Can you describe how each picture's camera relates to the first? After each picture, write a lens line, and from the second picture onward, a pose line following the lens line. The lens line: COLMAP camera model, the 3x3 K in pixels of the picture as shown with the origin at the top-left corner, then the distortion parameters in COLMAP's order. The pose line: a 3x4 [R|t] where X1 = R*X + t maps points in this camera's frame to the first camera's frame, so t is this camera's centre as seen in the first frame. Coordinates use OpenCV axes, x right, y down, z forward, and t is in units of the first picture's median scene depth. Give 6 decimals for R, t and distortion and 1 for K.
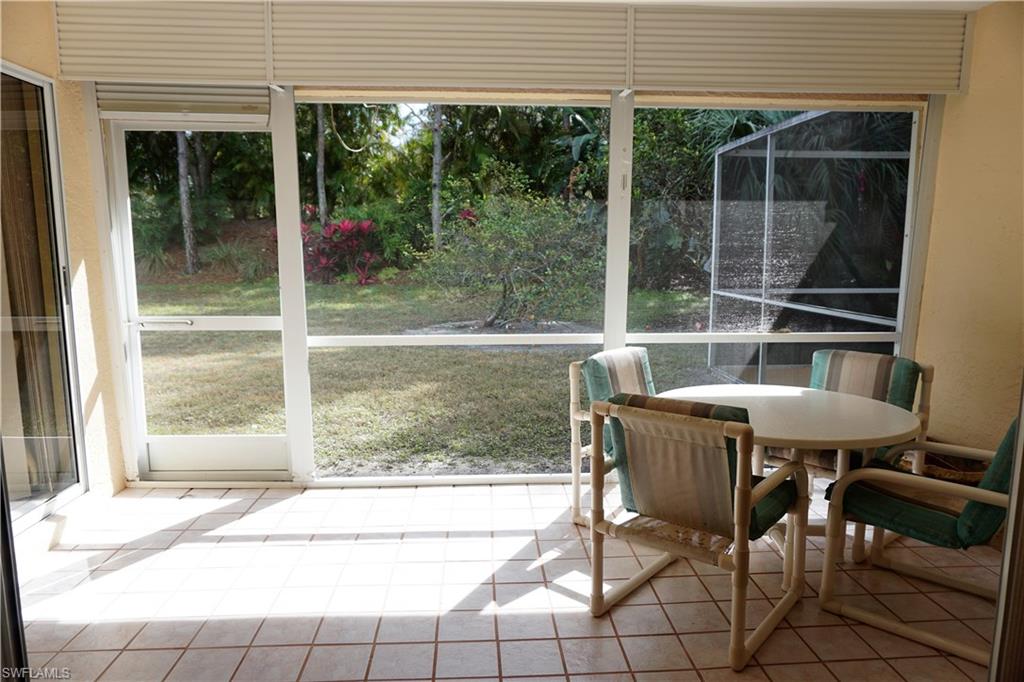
lens RADIAL K [[676.4, 0, 512.0], [0, 676.4, 341.0], [0, 0, 1]] dist [-0.000033, -0.000159]
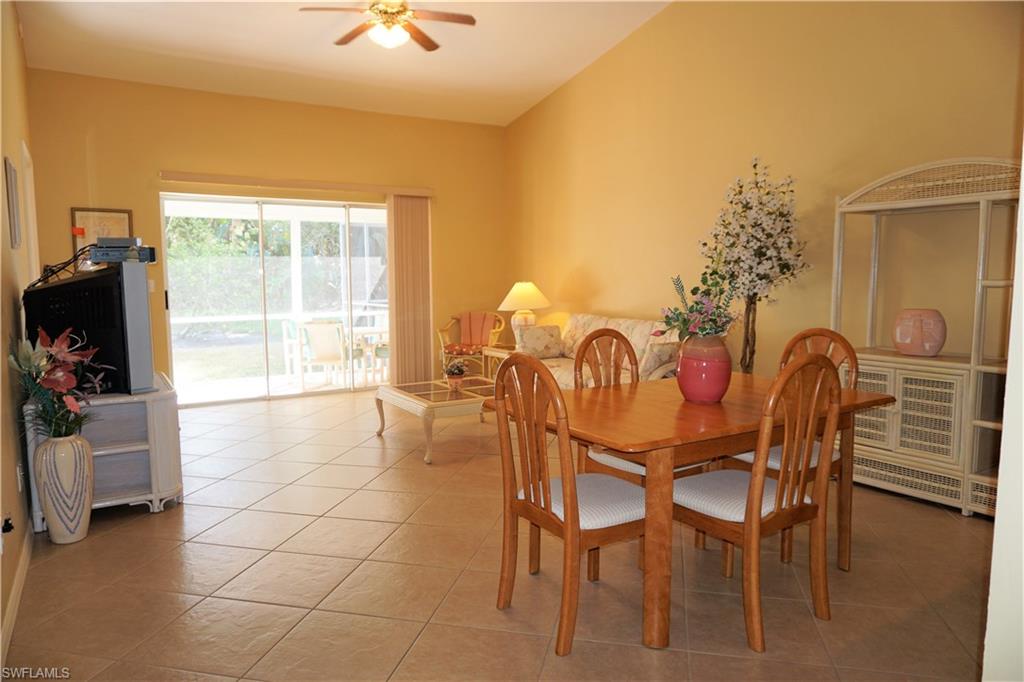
lens RADIAL K [[676.4, 0, 512.0], [0, 676.4, 341.0], [0, 0, 1]] dist [-0.000033, -0.000159]
pose [[0.877215, -0.061379, 0.476157, -0.327465], [0.079683, 0.996652, -0.018325, 0.191113], [-0.473438, 0.054016, 0.879169, -1.457872]]
